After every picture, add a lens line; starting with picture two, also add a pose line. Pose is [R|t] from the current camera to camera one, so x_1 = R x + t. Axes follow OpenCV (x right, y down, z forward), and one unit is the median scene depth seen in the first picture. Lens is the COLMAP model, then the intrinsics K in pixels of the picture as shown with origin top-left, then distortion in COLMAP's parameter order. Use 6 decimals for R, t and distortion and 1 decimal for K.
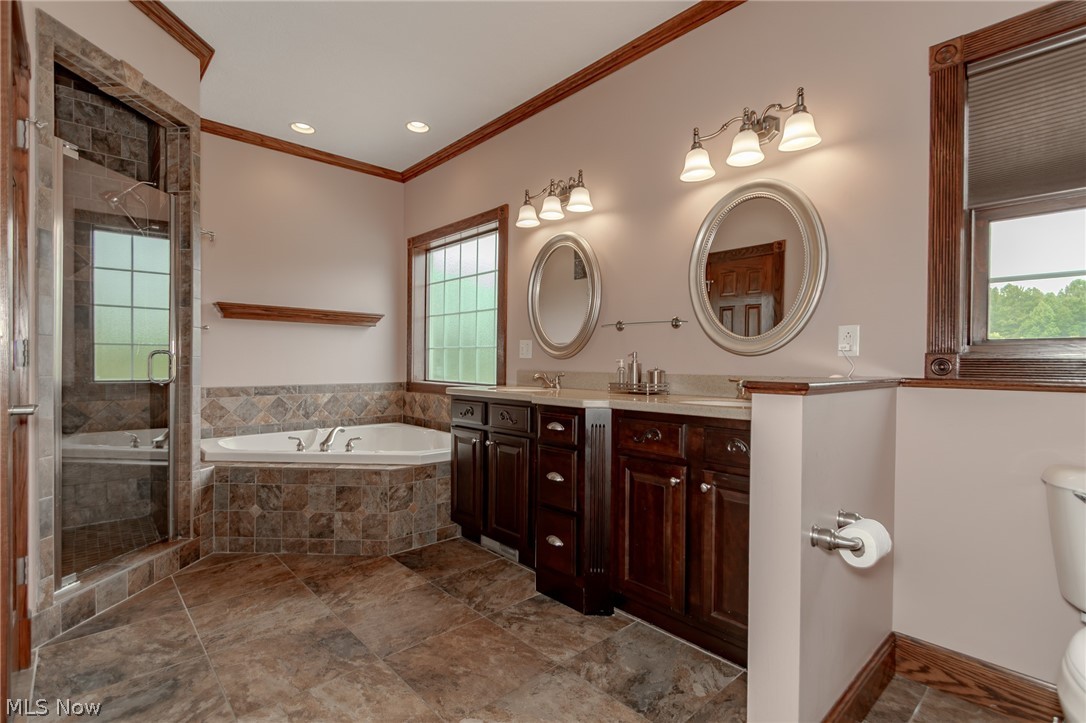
lens RADIAL K [[505.5, 0, 541.7], [0, 505.5, 368.4], [0, 0, 1]] dist [0.005921, -0.003648]
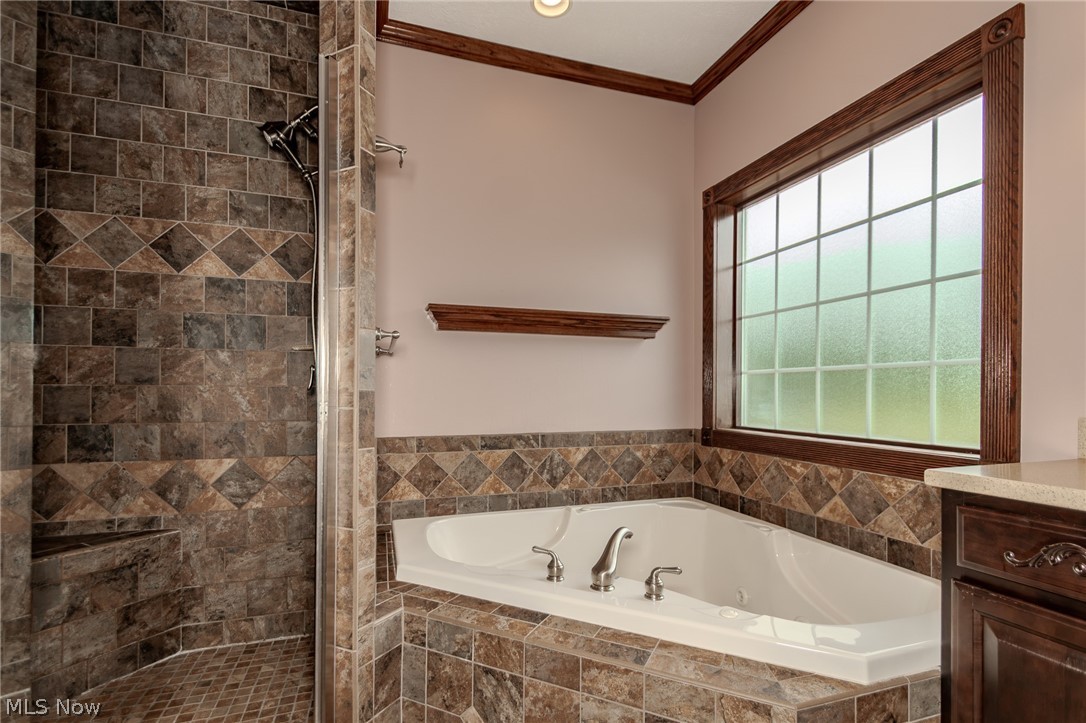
lens RADIAL K [[505.5, 0, 539.7], [0, 505.5, 392.6], [0, 0, 1]] dist [0.005921, -0.003648]
pose [[0.912249, -0.005511, -0.409600, -0.220602], [0.000299, 0.999918, -0.012787, -0.010016], [0.409637, 0.011542, 0.912176, 0.416080]]
